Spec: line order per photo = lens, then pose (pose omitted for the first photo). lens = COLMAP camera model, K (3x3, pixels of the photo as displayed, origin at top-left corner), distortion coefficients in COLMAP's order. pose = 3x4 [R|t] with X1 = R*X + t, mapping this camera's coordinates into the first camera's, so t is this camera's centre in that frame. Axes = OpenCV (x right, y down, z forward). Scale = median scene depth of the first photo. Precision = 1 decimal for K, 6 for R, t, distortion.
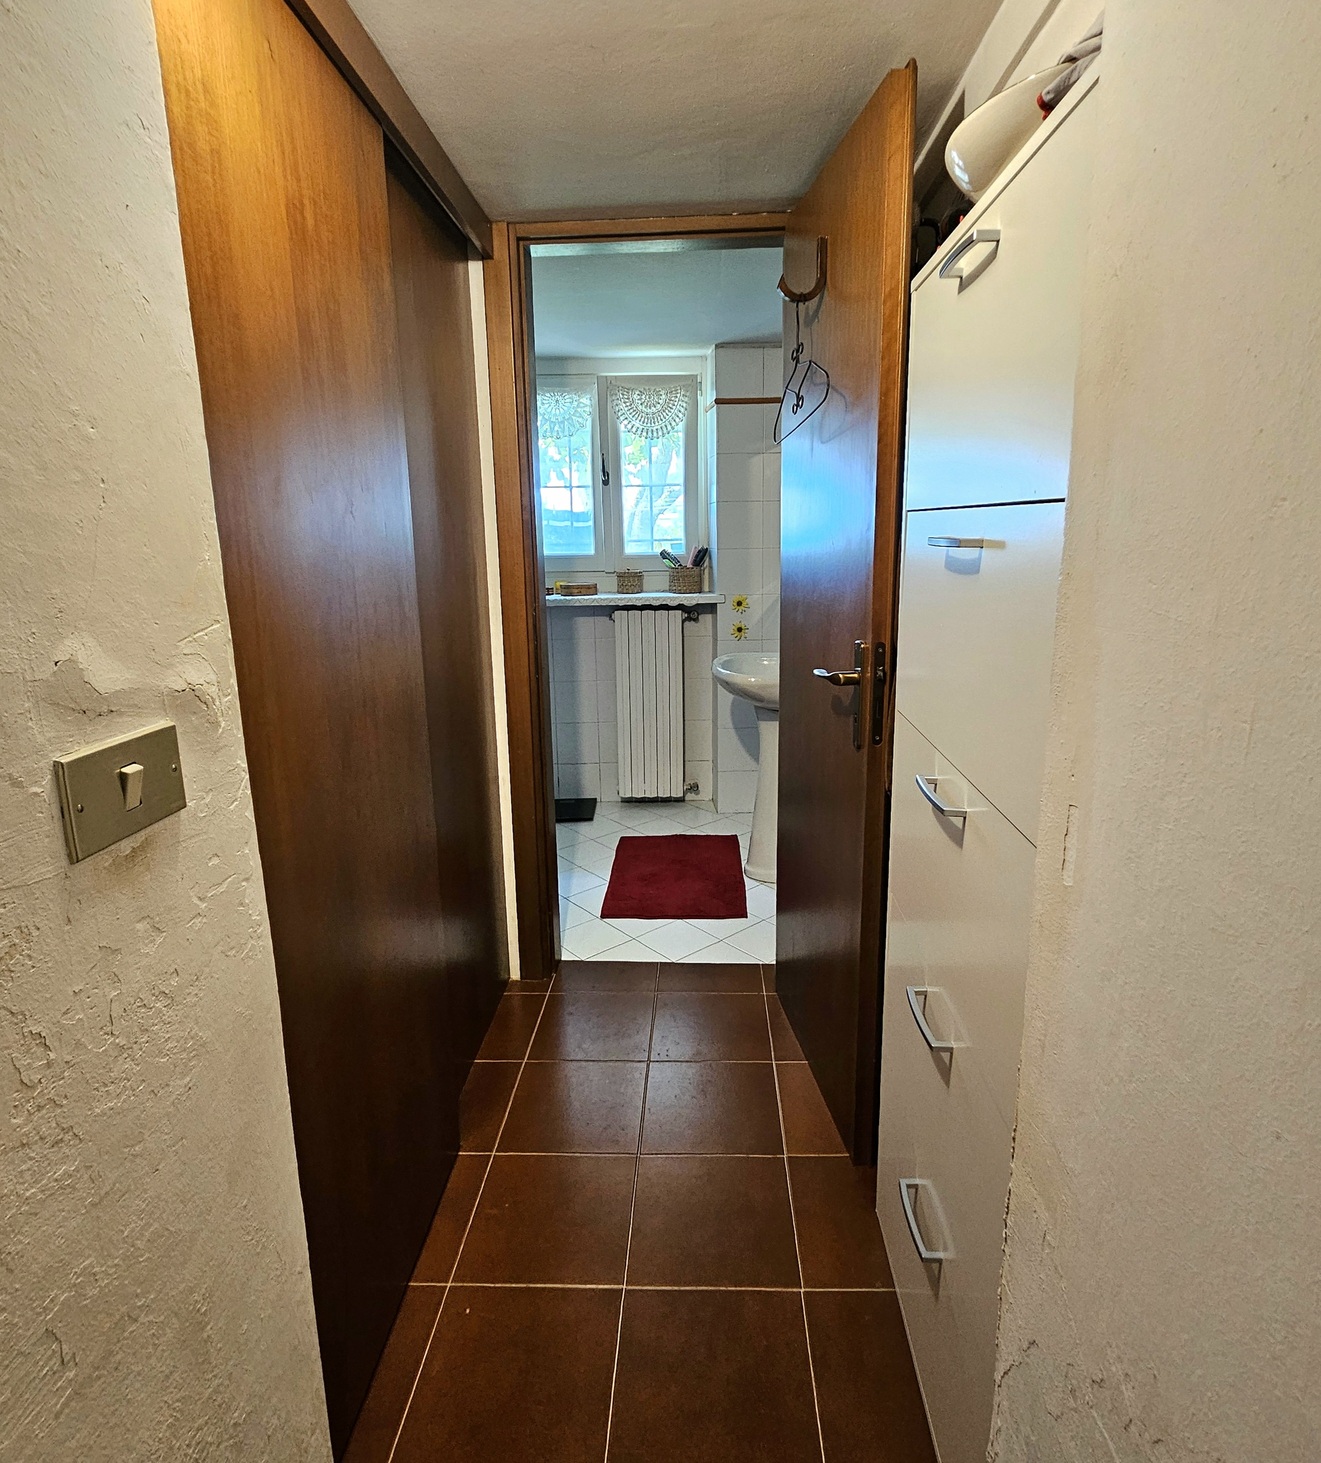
lens RADIAL K [[887.0, 0, 665.1], [0, 887.0, 736.1], [0, 0, 1]] dist [0.002602, 0.000163]
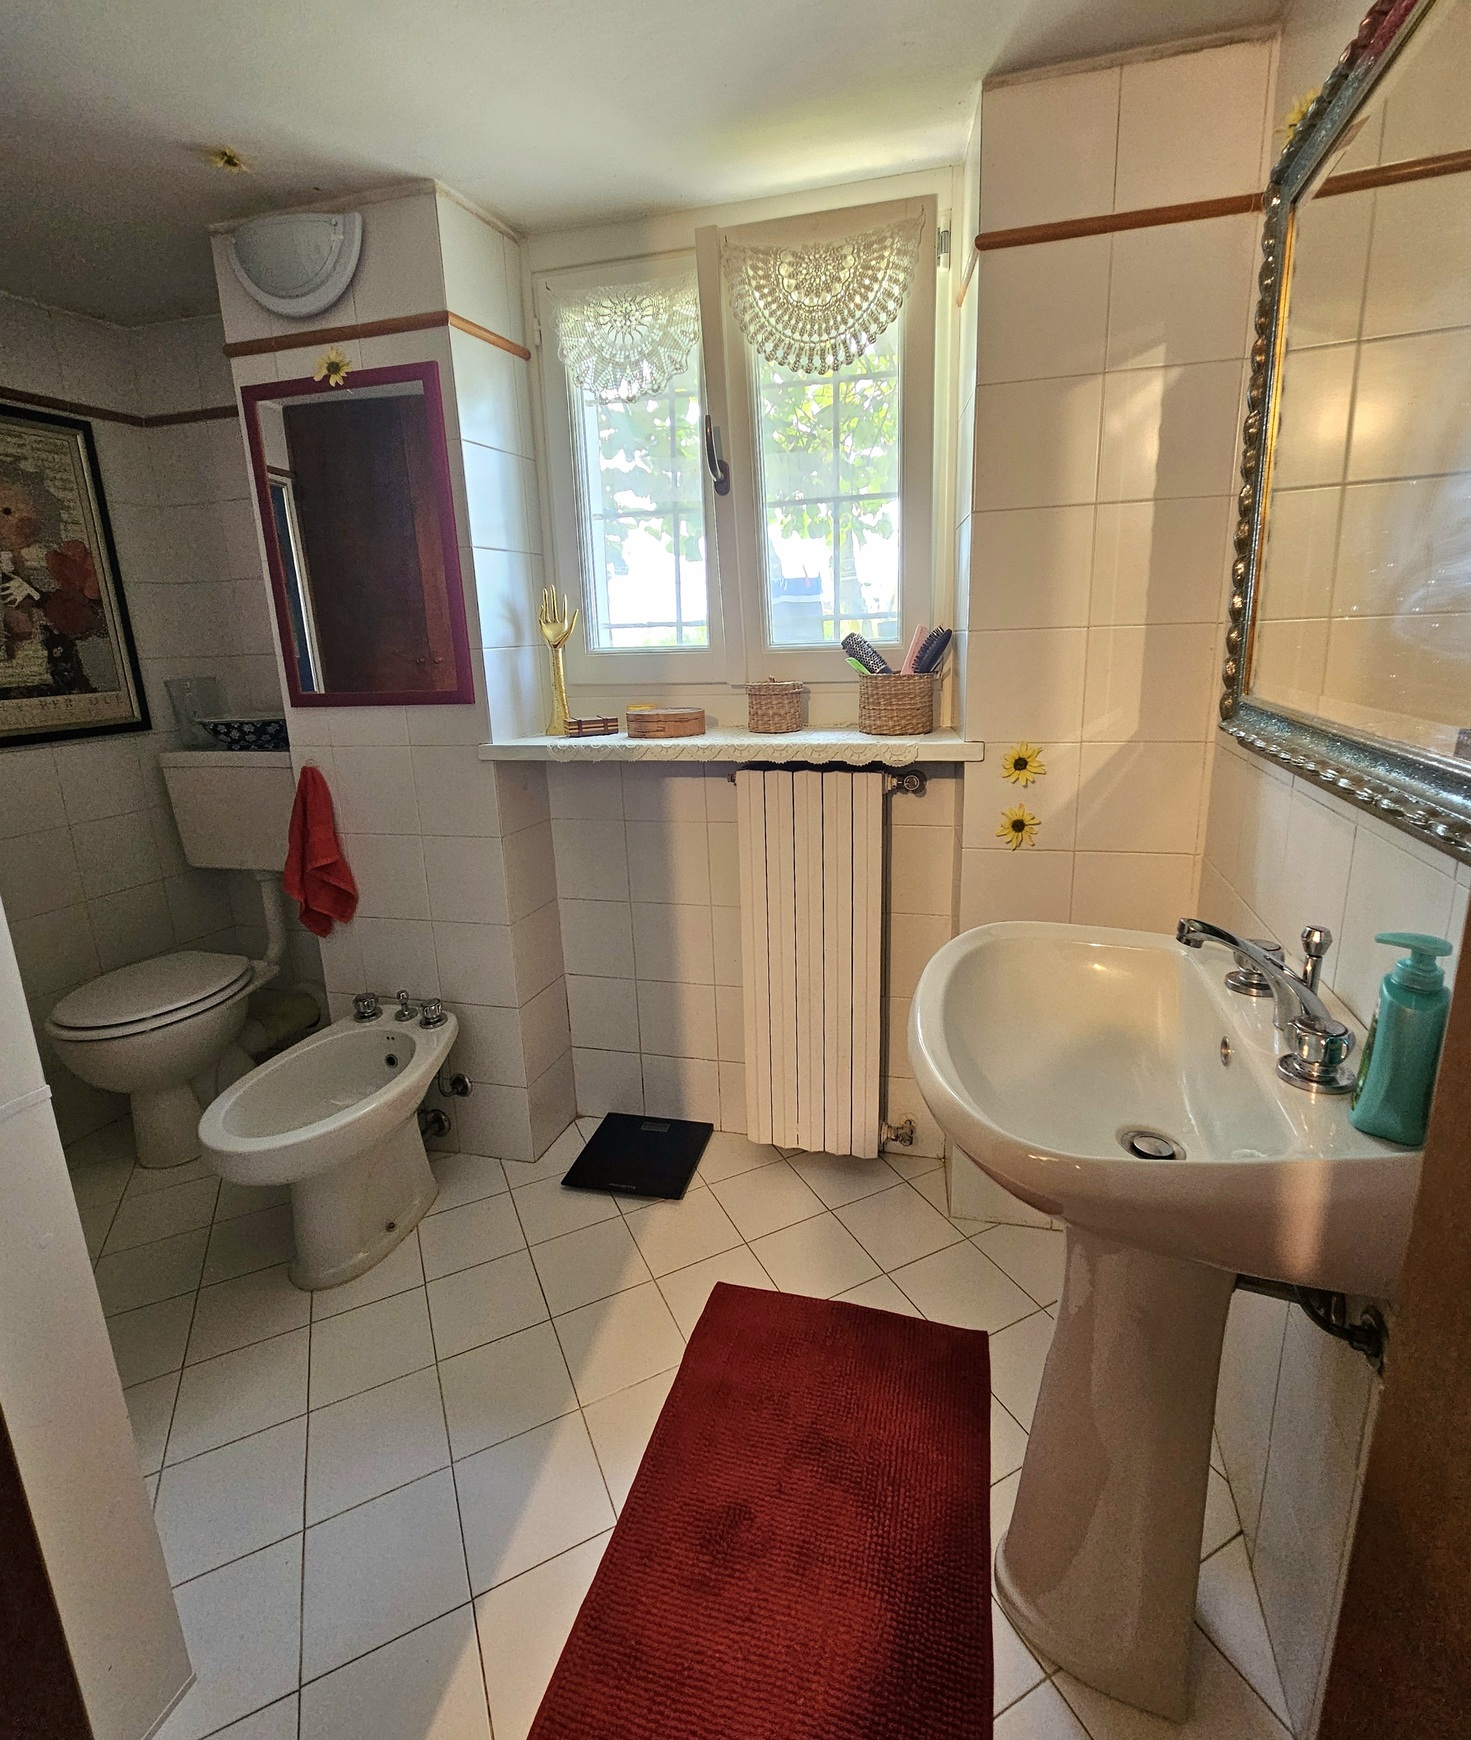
lens RADIAL K [[871.7, 0, 723.0], [0, 871.7, 856.3], [0, 0, 1]] dist [-0.007230, -0.000705]
pose [[0.969664, 0.044476, -0.240363, 0.047759], [-0.037226, 0.998707, 0.034622, -0.112115], [0.241592, -0.024624, 0.970066, 0.558419]]
